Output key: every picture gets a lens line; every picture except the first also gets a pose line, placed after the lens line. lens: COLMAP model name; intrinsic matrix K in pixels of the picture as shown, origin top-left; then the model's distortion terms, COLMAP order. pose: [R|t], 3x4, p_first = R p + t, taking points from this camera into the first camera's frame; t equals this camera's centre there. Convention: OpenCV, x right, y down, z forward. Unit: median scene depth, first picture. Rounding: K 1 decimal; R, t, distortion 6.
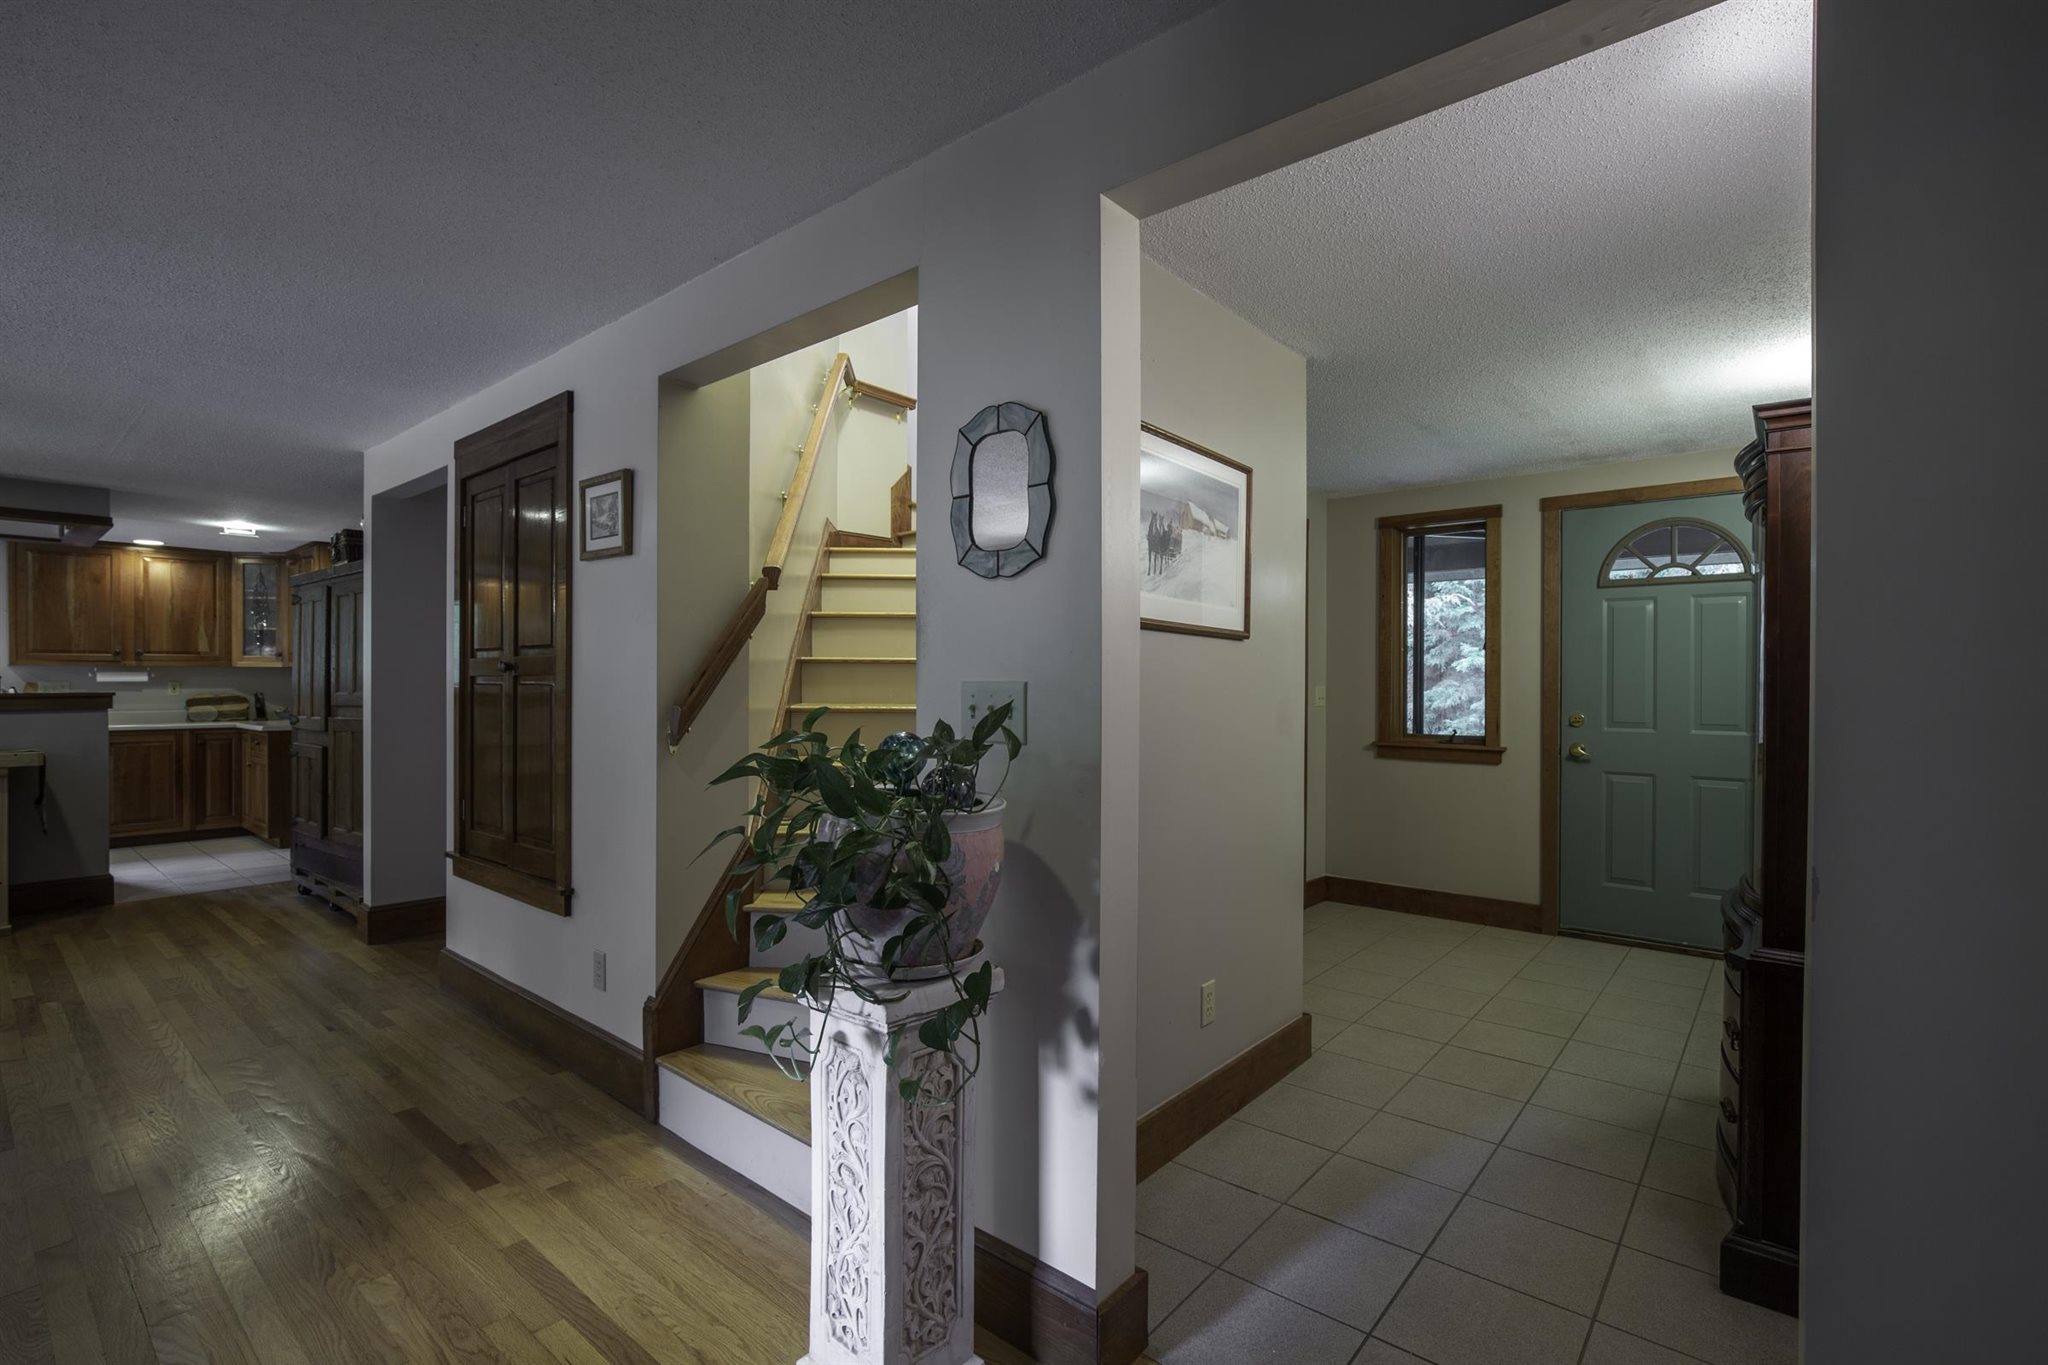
lens RADIAL K [[943.0, 0, 1017.5], [0, 943.0, 684.5], [0, 0, 1]] dist [-0.003637, -0.000482]
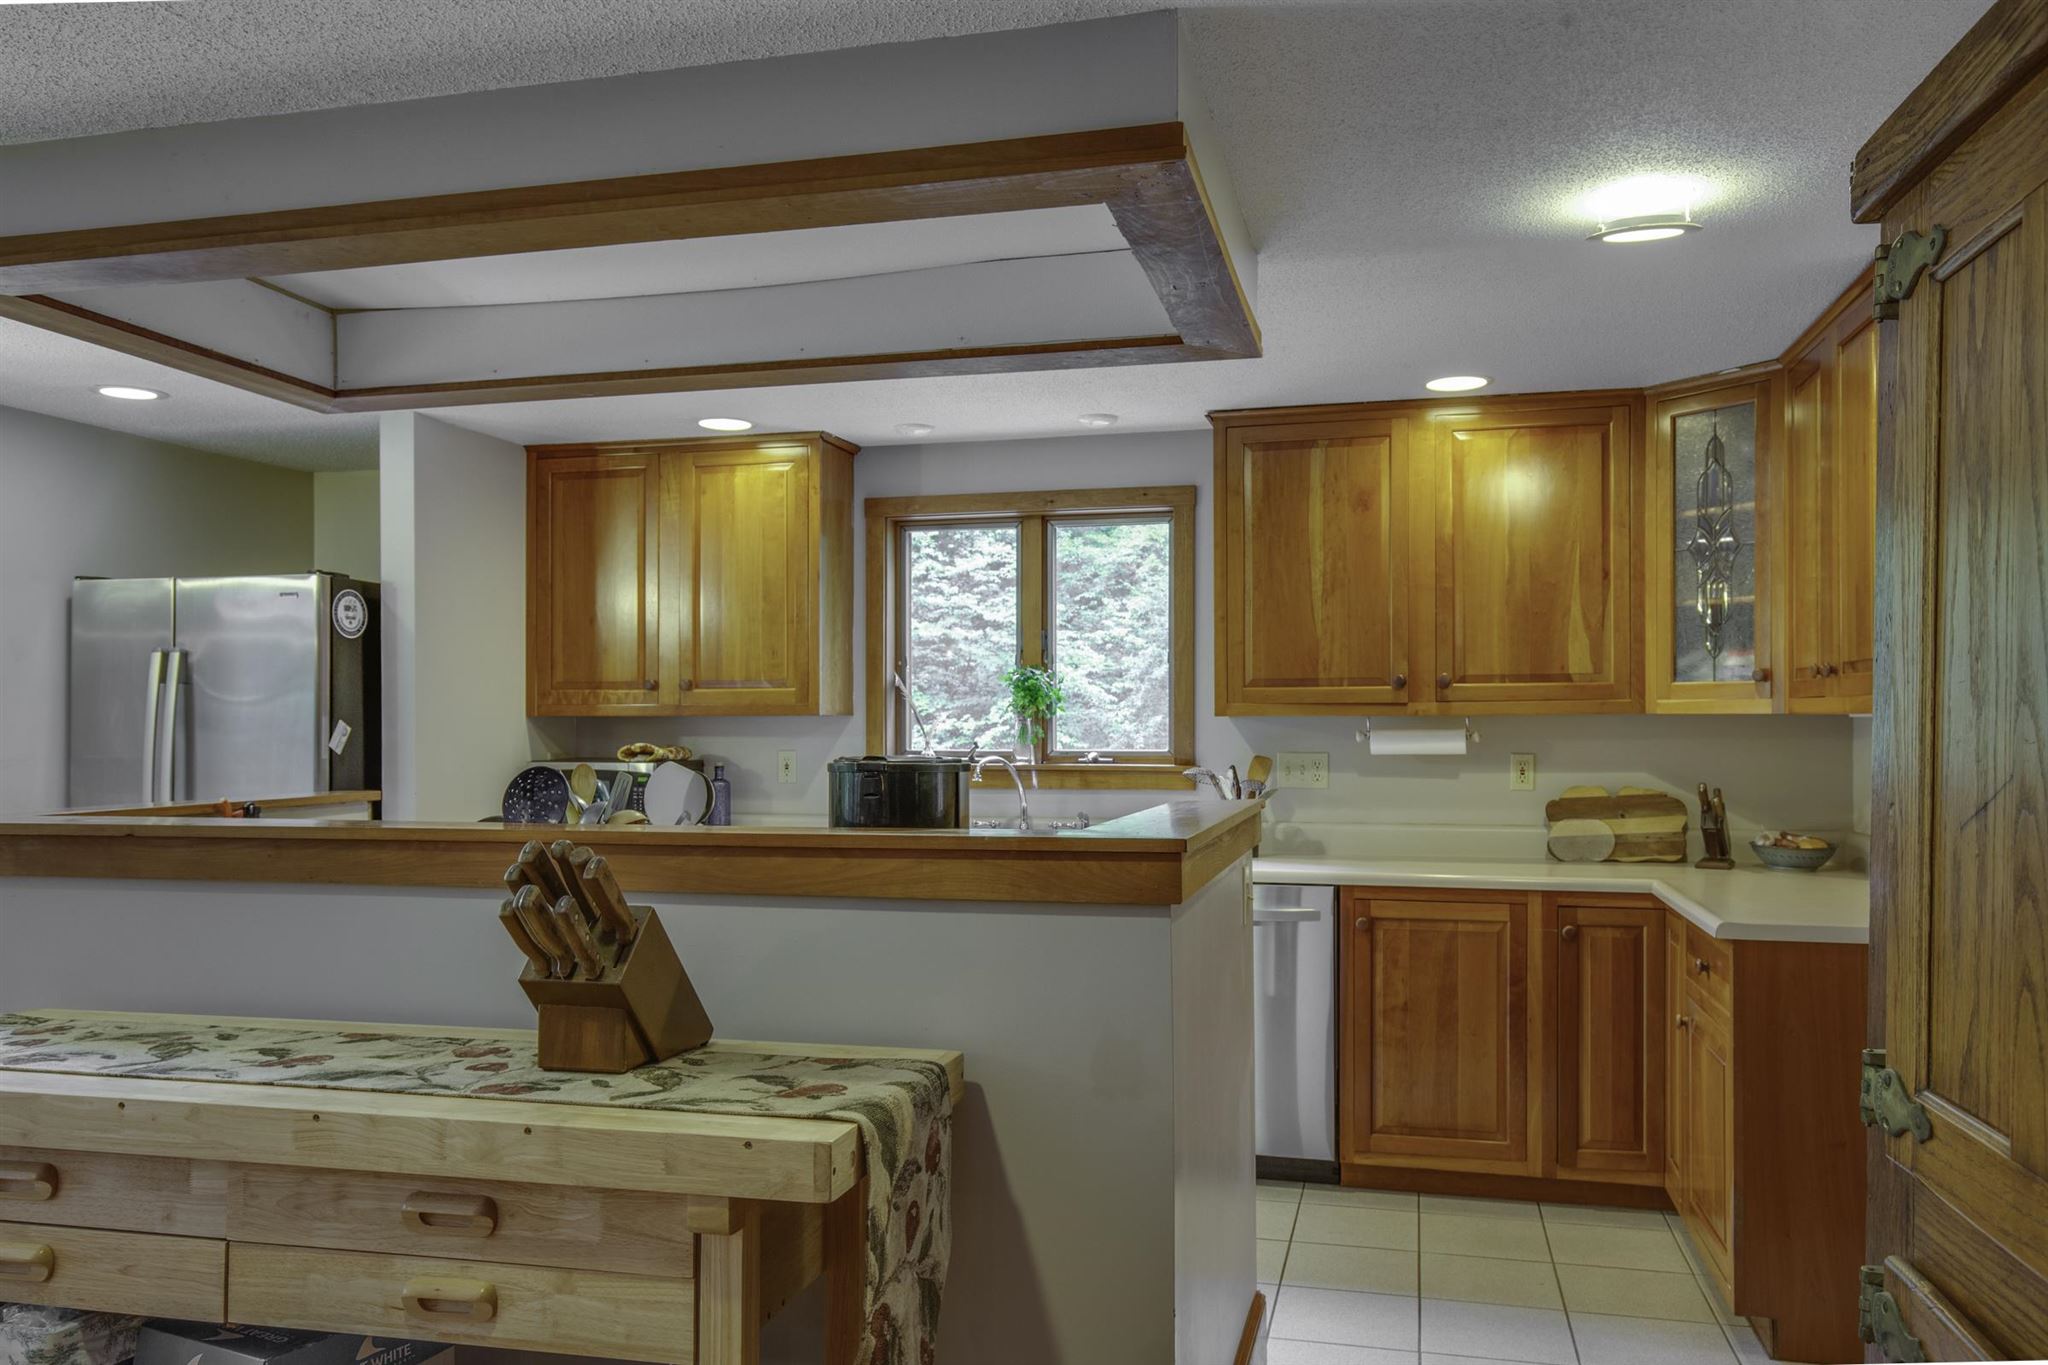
lens RADIAL K [[1487.6, 0, 1035.2], [0, 1487.6, 725.2], [0, 0, 1]] dist [-0.002704, -0.001740]
pose [[0.445891, 0.000056, -0.895087, -0.446616], [-0.000916, 1.000000, -0.000393, -0.014535], [0.895087, 0.000995, 0.445891, 0.557003]]
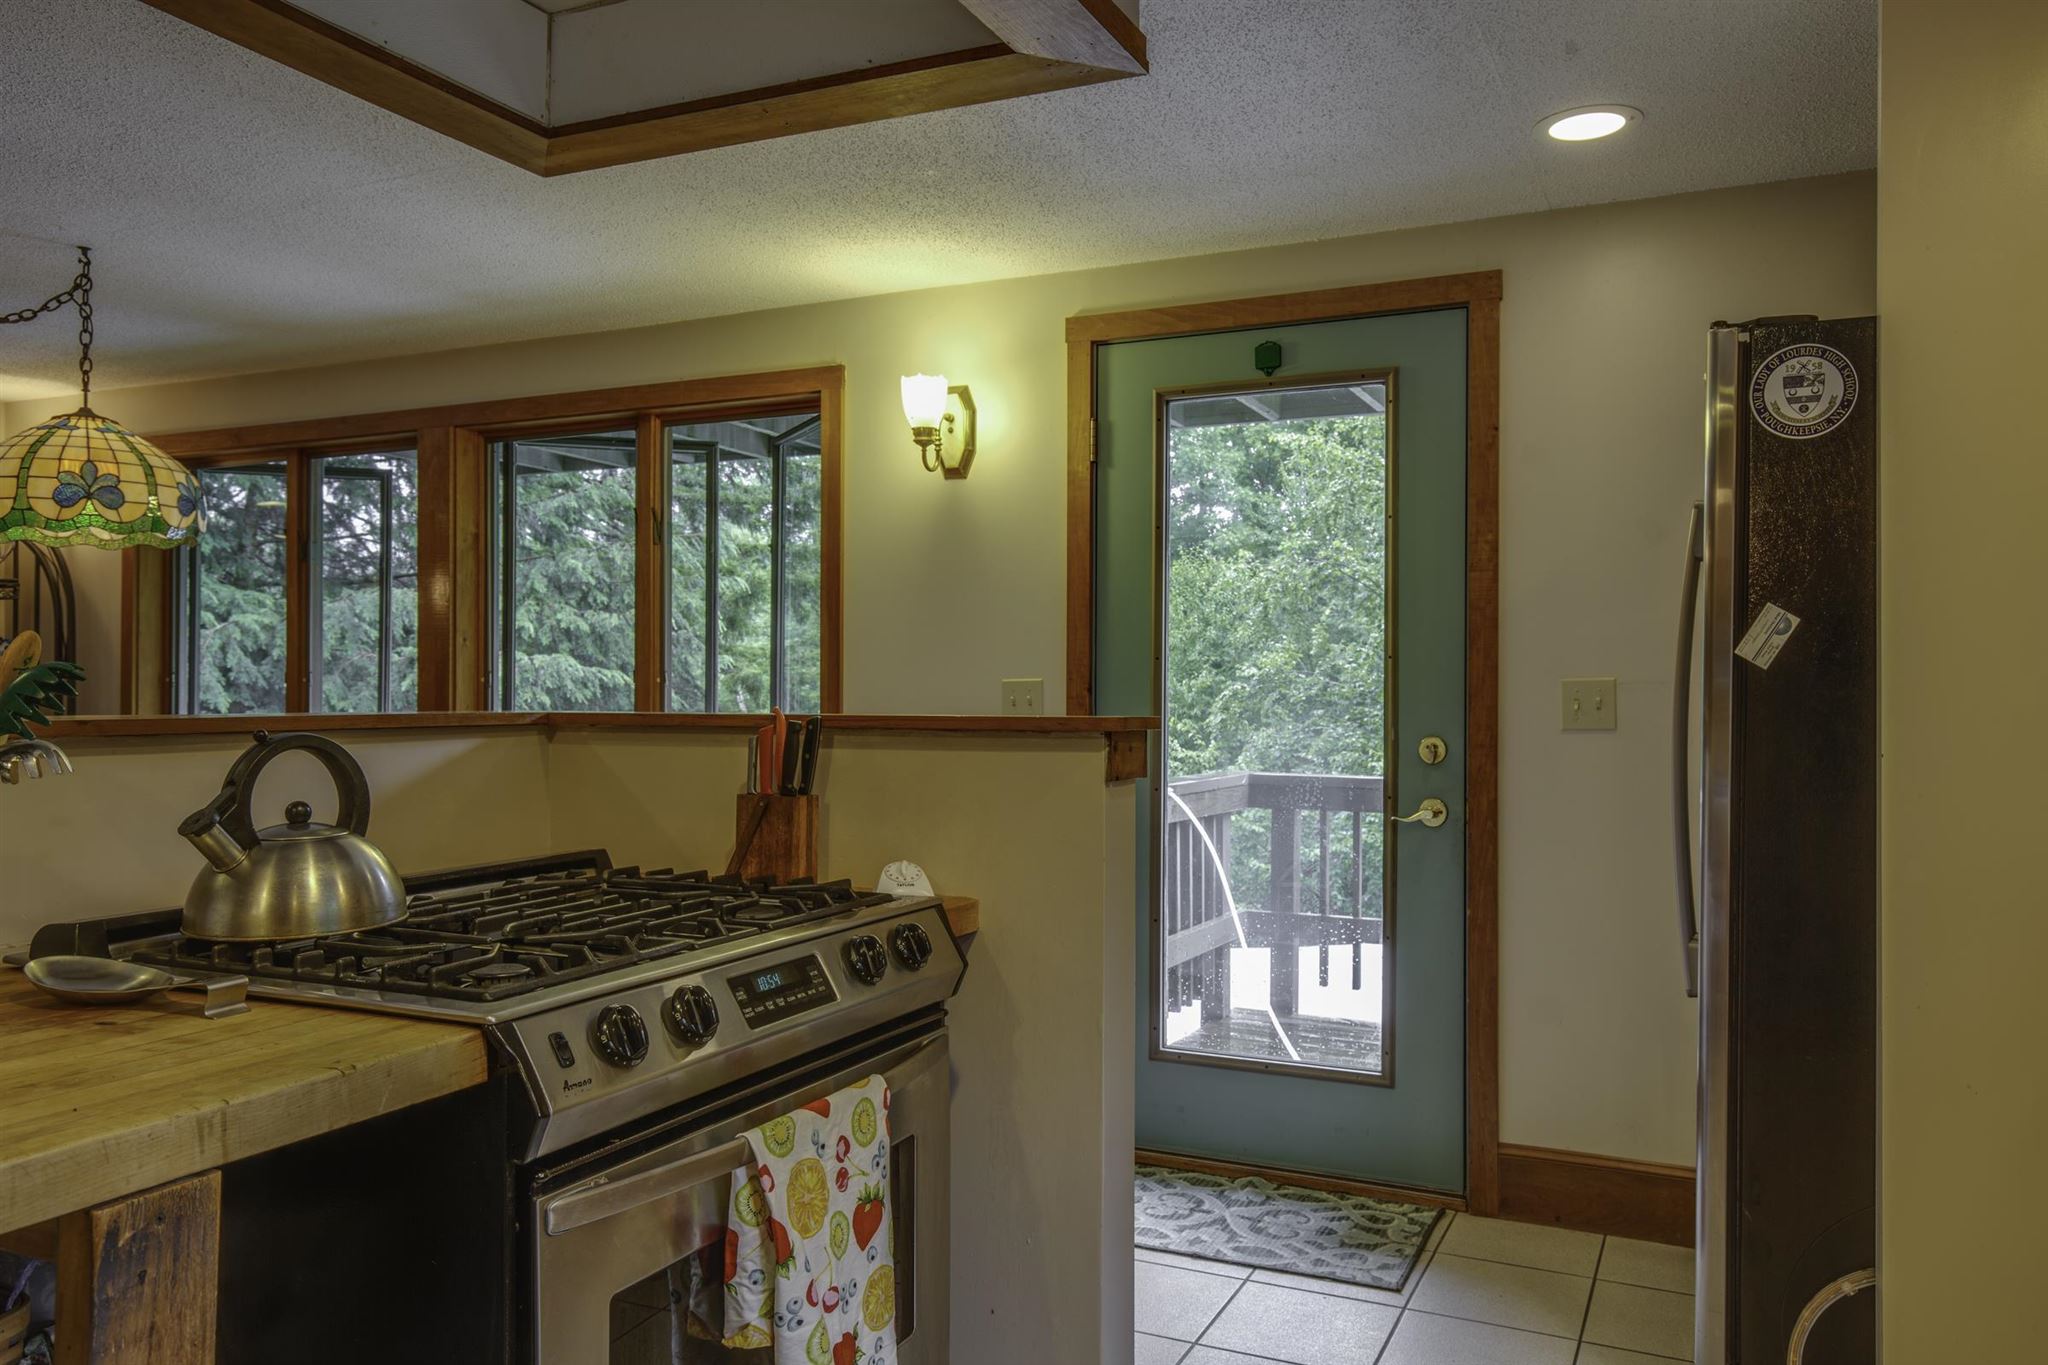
lens RADIAL K [[1487.6, 0, 1009.5], [0, 1487.6, 683.0], [0, 0, 1]] dist [-0.002704, -0.001740]
pose [[-0.969735, -0.007164, -0.244054, -0.890946], [-0.007400, 0.999973, 0.000049, 0.001520], [0.244047, 0.001853, -0.969762, 0.840458]]
